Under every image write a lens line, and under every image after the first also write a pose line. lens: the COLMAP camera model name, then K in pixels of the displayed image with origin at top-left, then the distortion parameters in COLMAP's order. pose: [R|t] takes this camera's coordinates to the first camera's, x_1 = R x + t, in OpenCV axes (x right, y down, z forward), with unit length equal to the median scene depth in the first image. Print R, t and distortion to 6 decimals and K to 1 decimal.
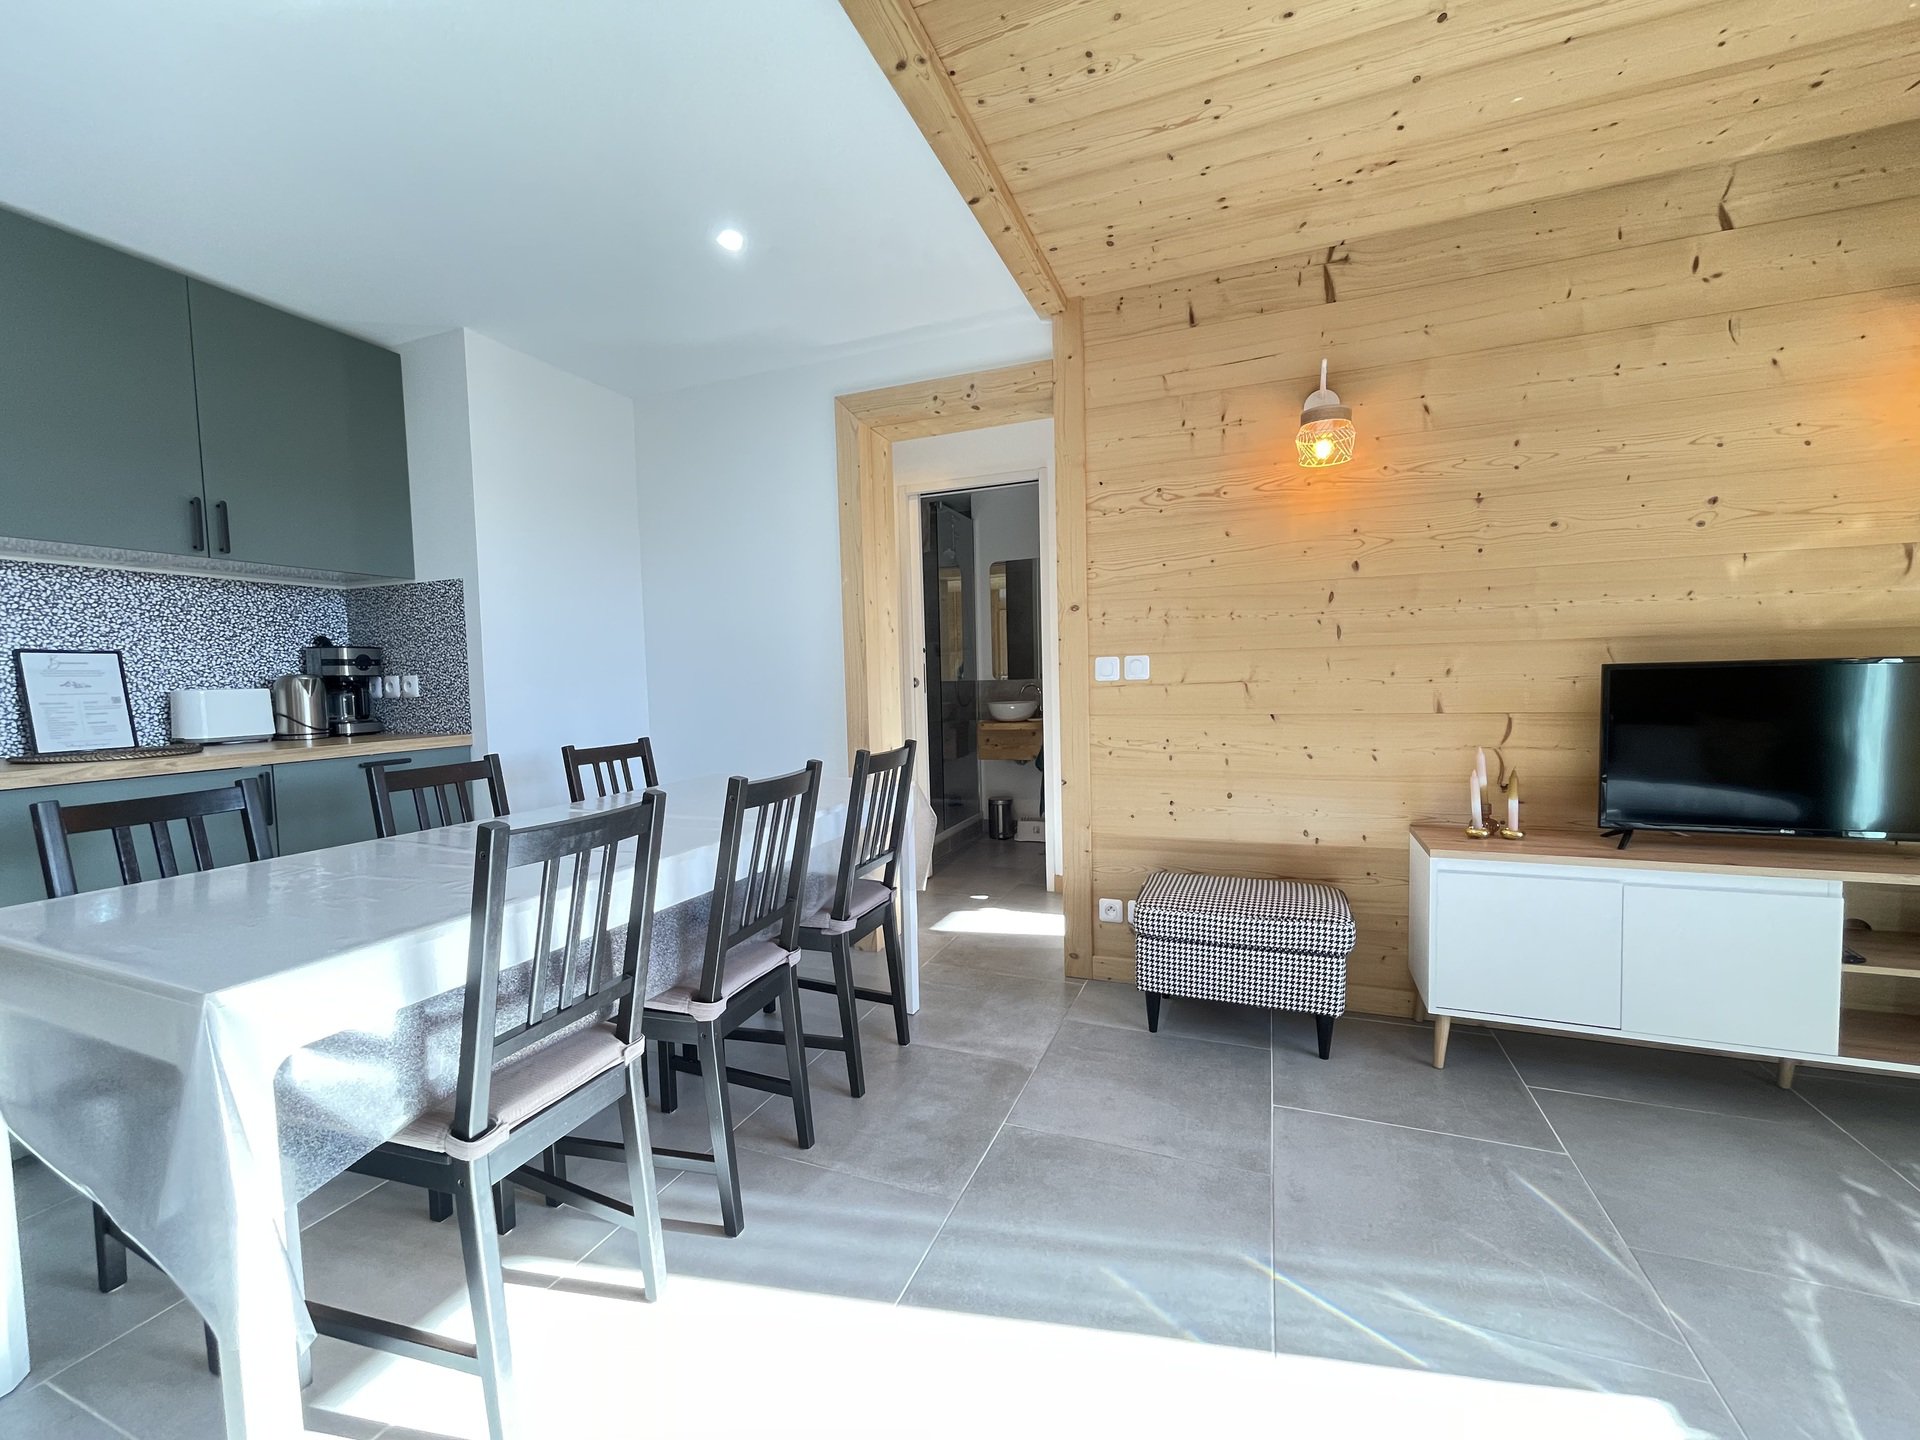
lens RADIAL K [[776.3, 0, 945.0], [0, 776.3, 722.1], [0, 0, 1]] dist [-0.001204, -0.000223]
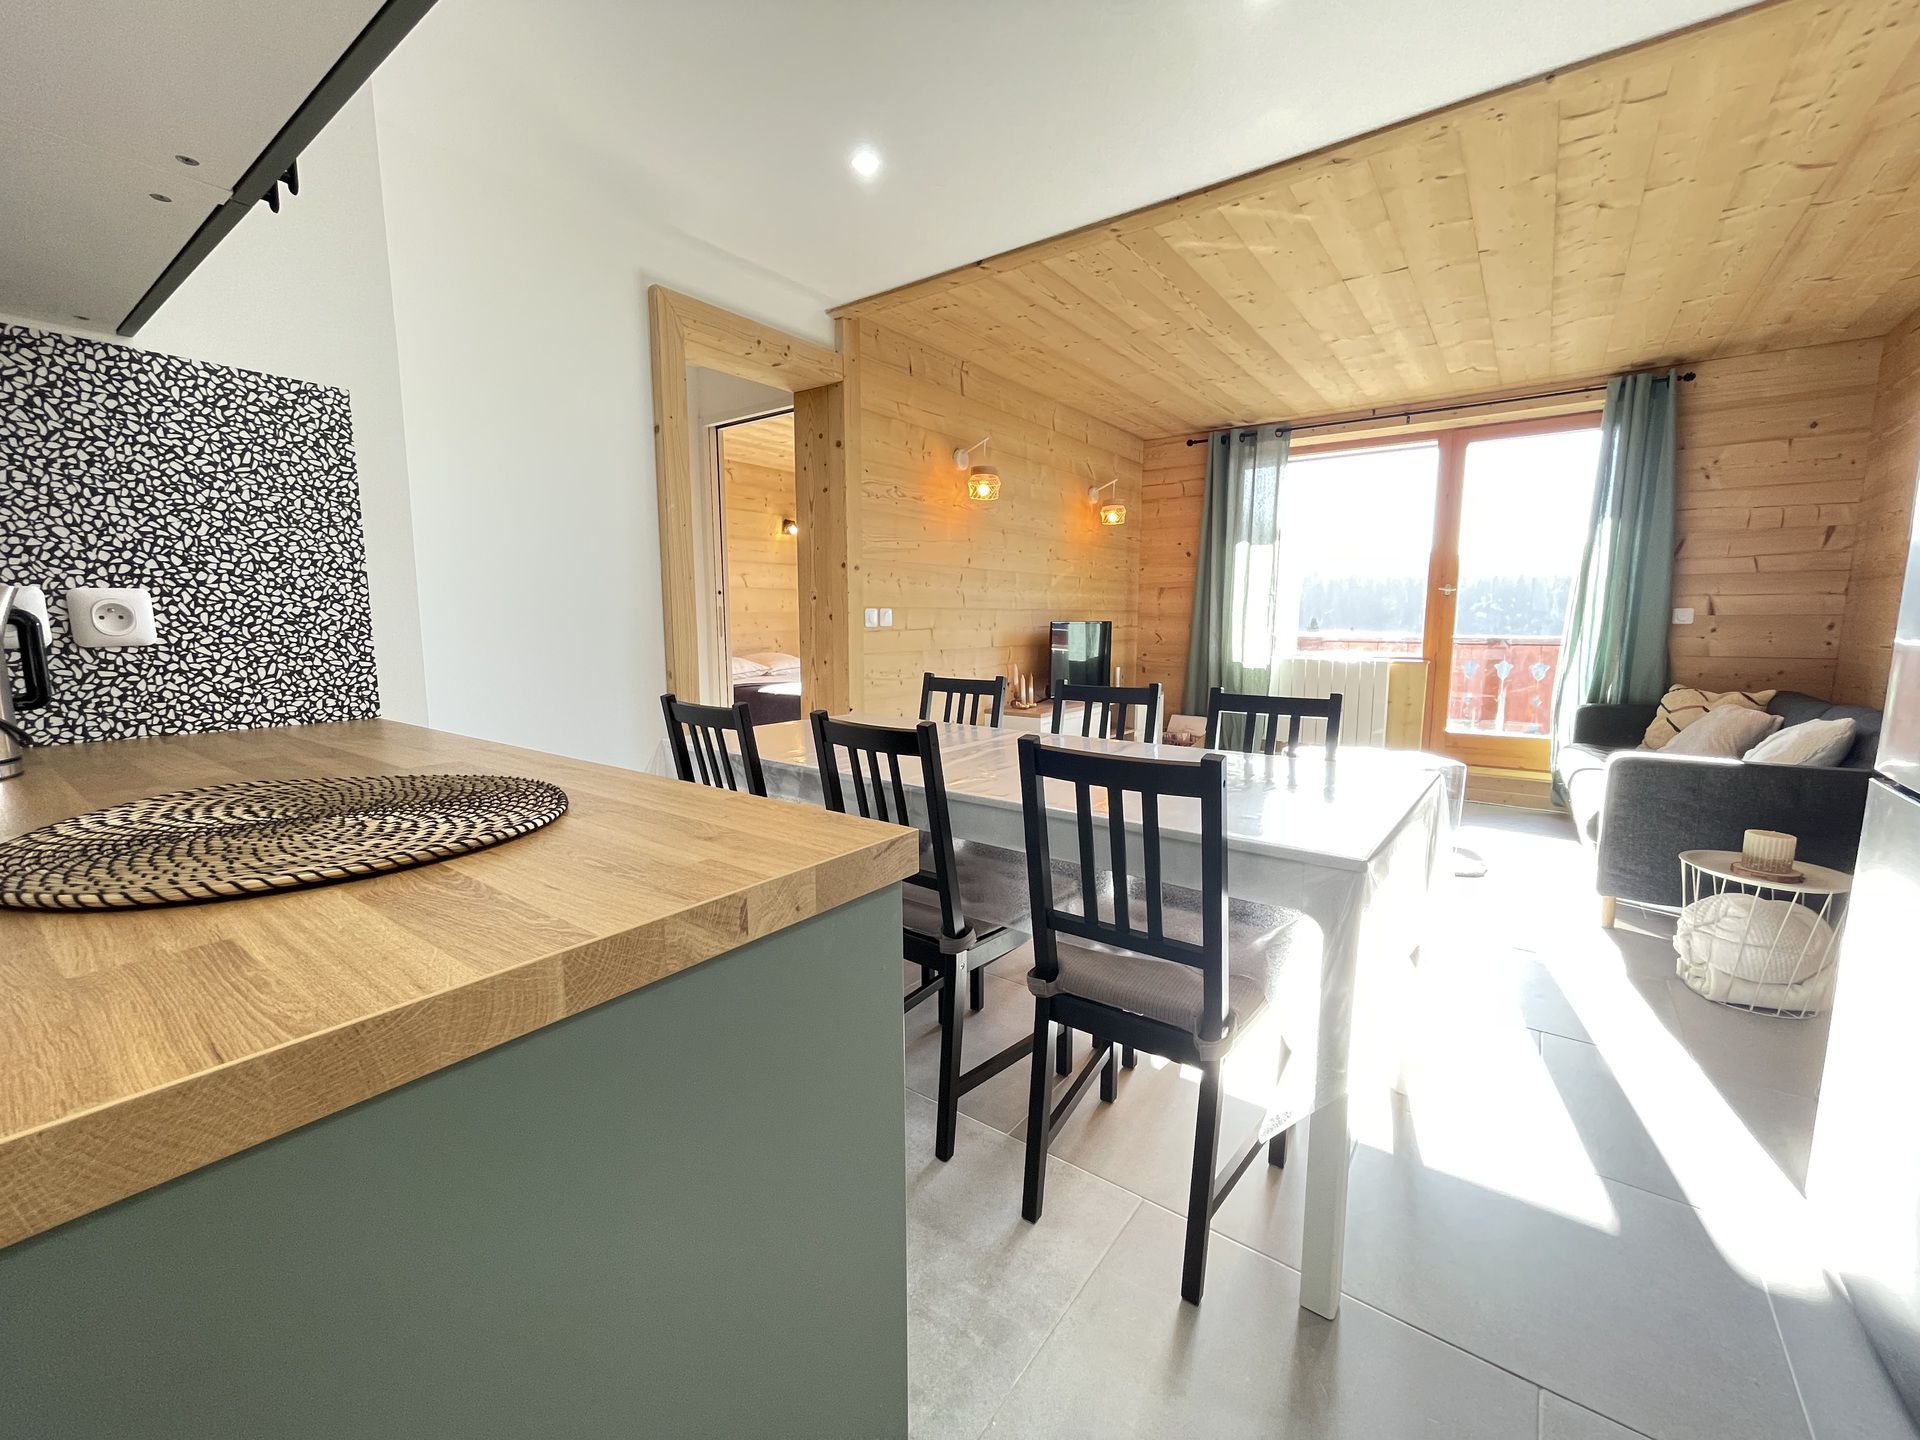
lens RADIAL K [[776.3, 0, 949.4], [0, 776.3, 722.3], [0, 0, 1]] dist [-0.001204, -0.000223]
pose [[0.261311, -0.104531, 0.959578, -1.308606], [0.049365, 0.994265, 0.094867, -0.014437], [-0.963992, 0.022580, 0.264972, 0.689751]]
